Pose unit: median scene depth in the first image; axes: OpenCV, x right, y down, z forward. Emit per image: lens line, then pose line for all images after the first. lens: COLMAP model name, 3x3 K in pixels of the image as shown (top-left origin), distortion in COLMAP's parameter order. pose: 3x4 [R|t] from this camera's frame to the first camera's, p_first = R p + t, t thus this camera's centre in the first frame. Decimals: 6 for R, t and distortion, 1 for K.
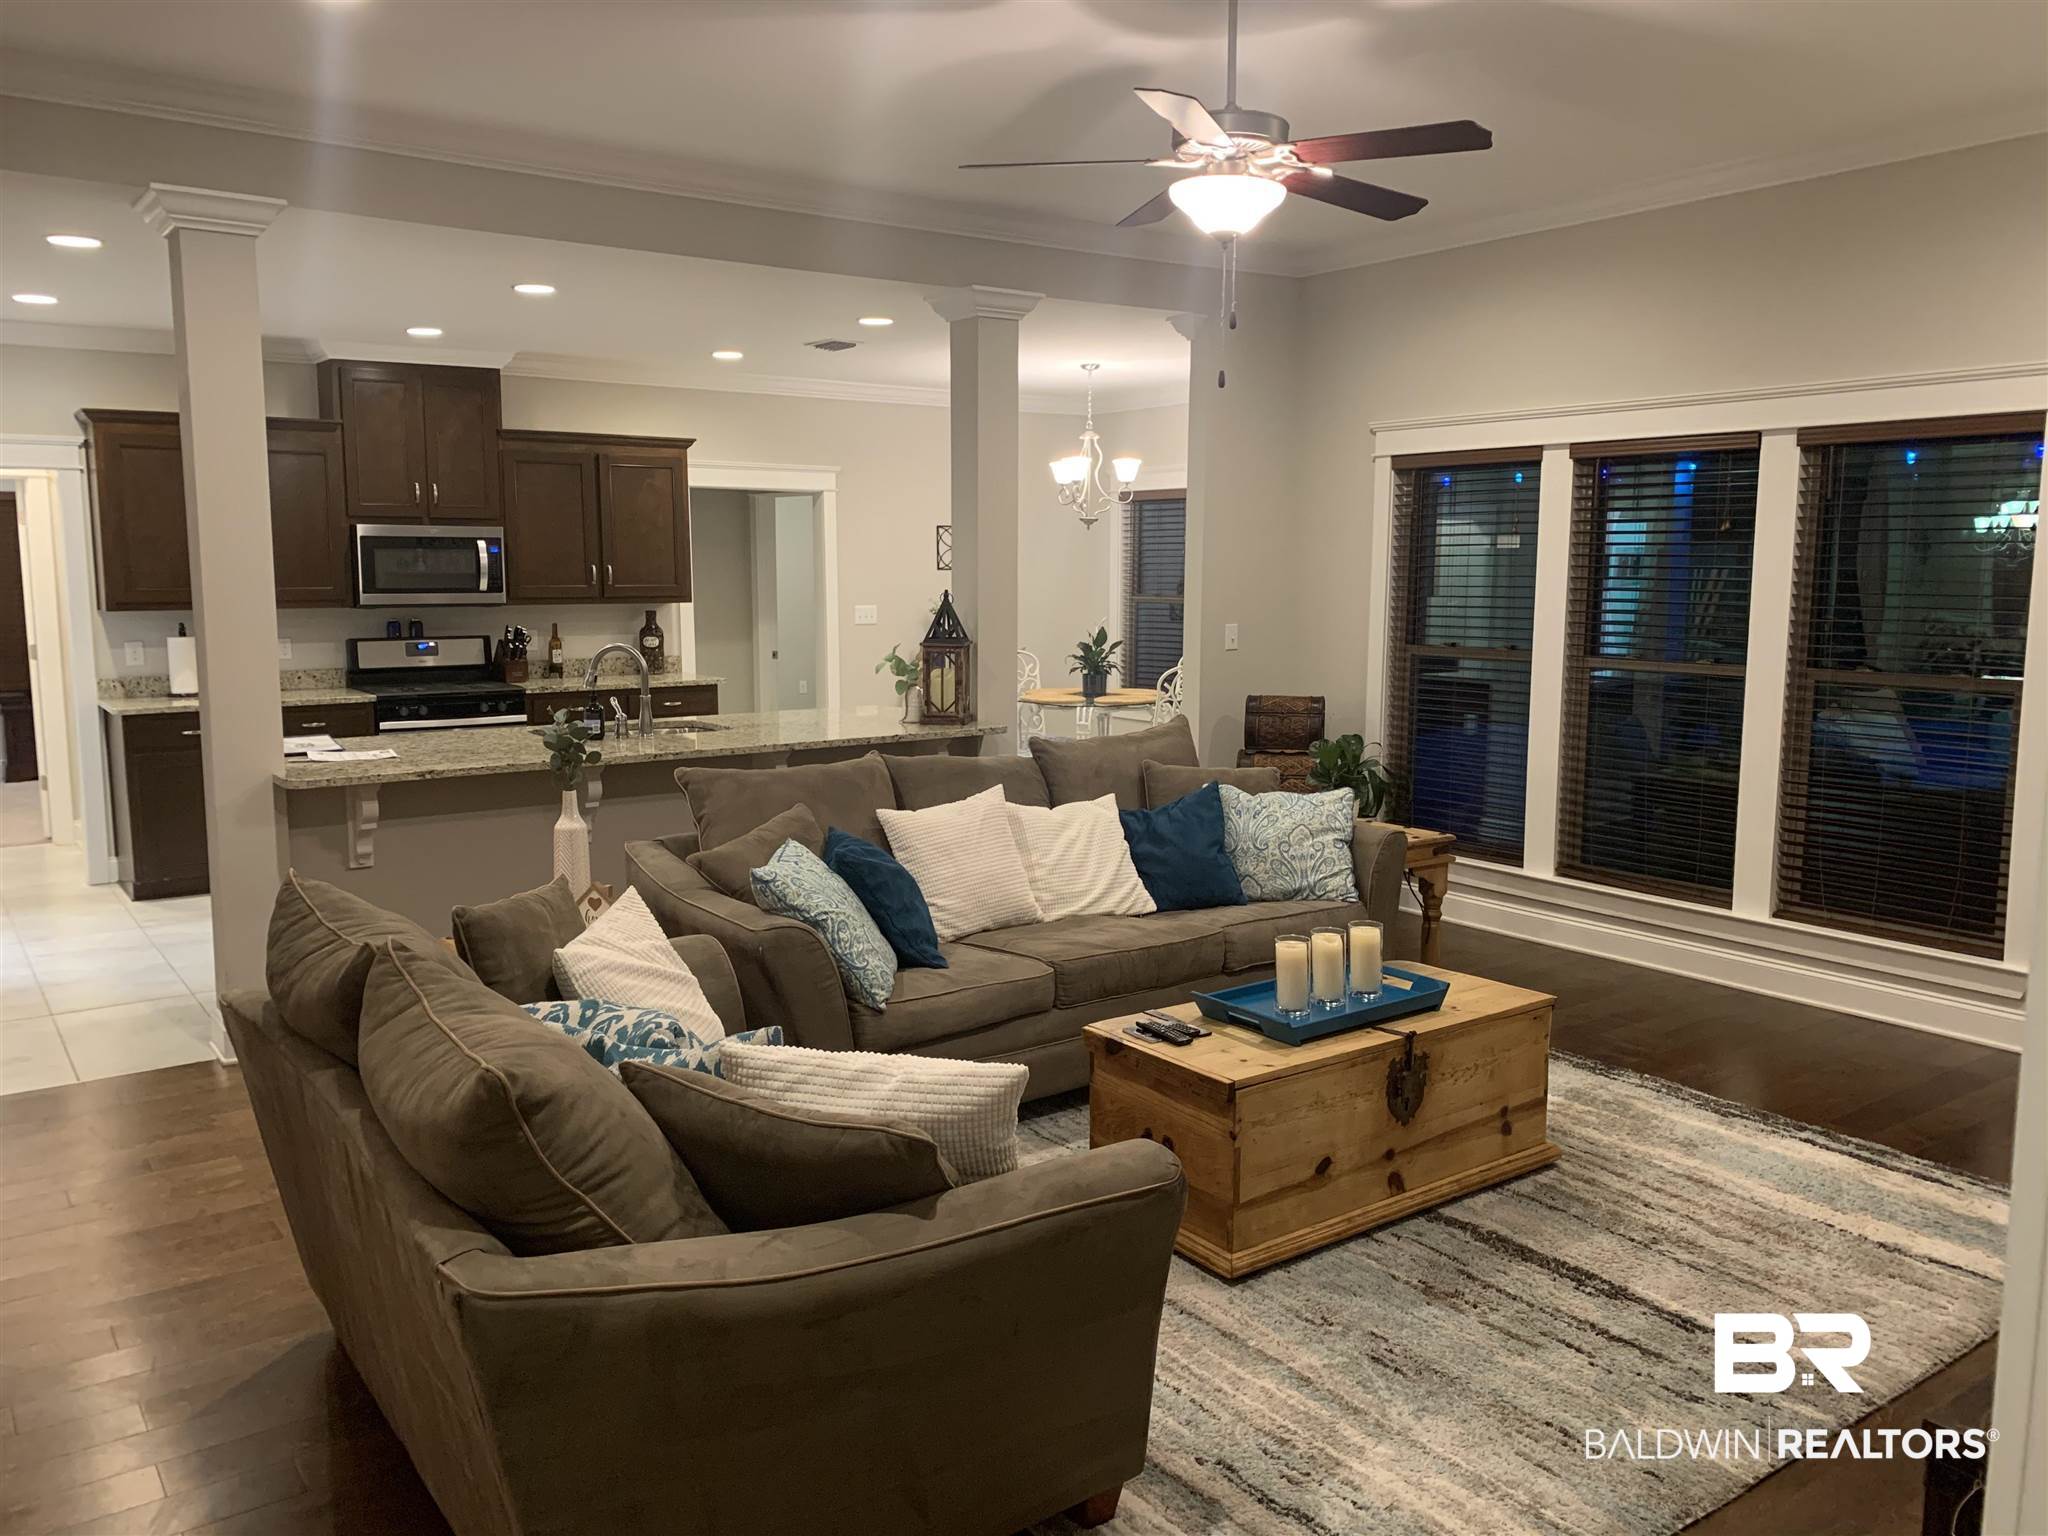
lens RADIAL K [[1558.3, 0, 1021.1], [0, 1558.3, 761.8], [0, 0, 1]] dist [0.077248, -0.095869]
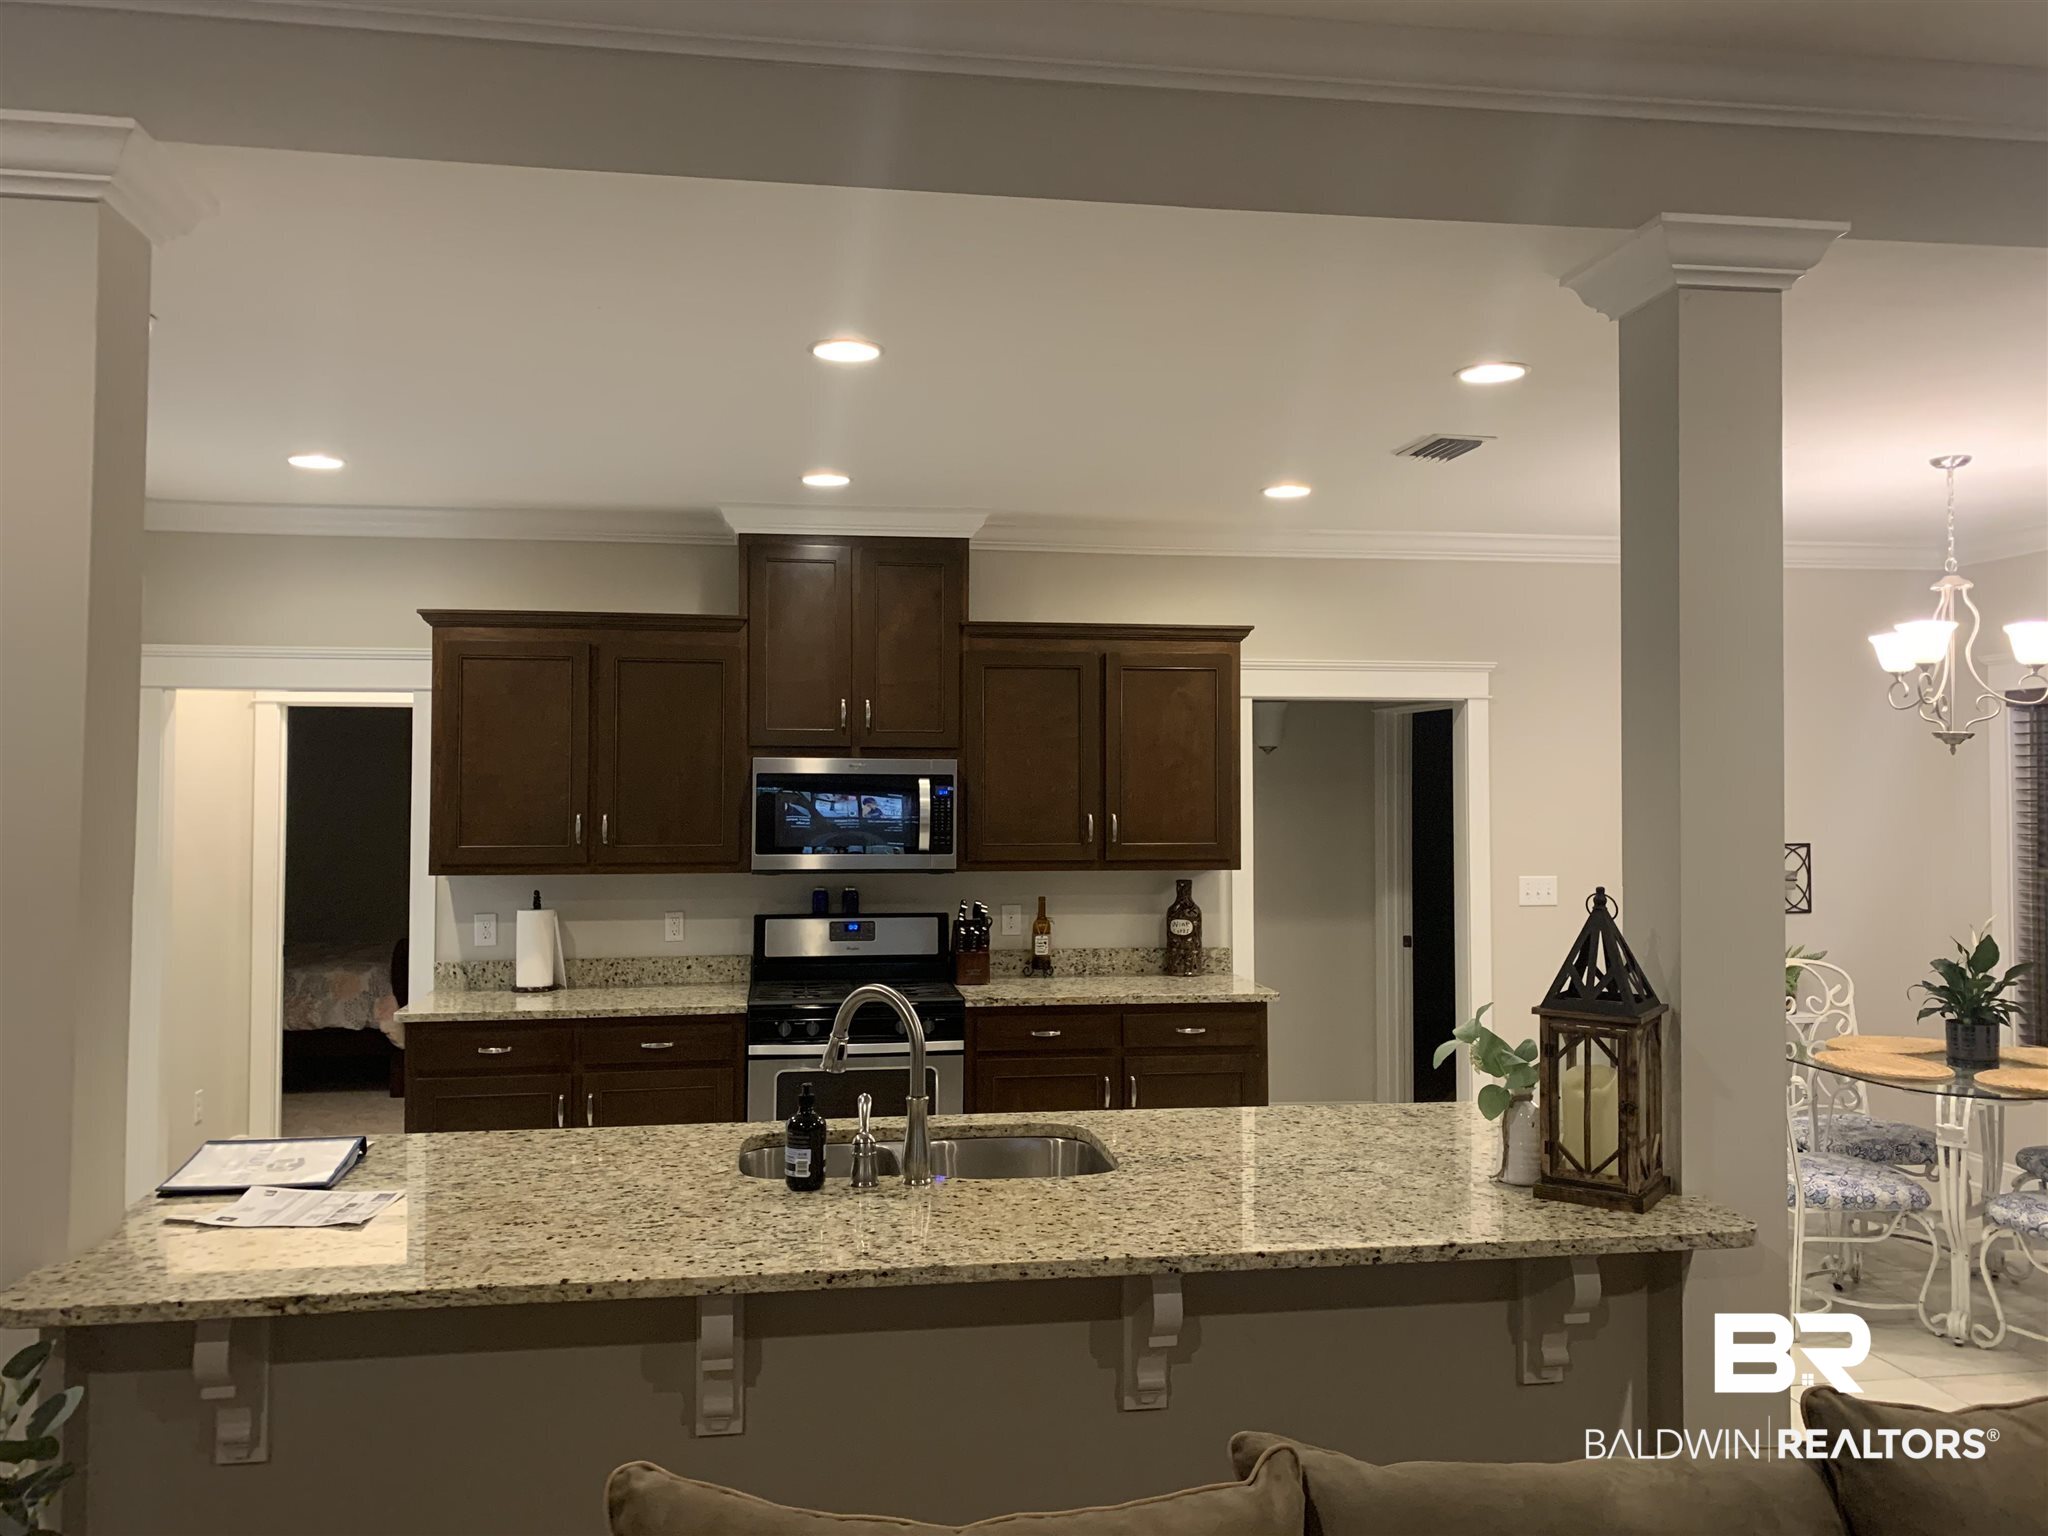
lens RADIAL K [[1558.3, 0, 1018.4], [0, 1558.3, 745.7], [0, 0, 1]] dist [0.077248, -0.095869]
pose [[0.887885, -0.010668, -0.459941, 0.008415], [-0.061973, 0.987846, -0.142548, -0.057222], [0.455872, 0.155070, 0.876433, 0.397183]]
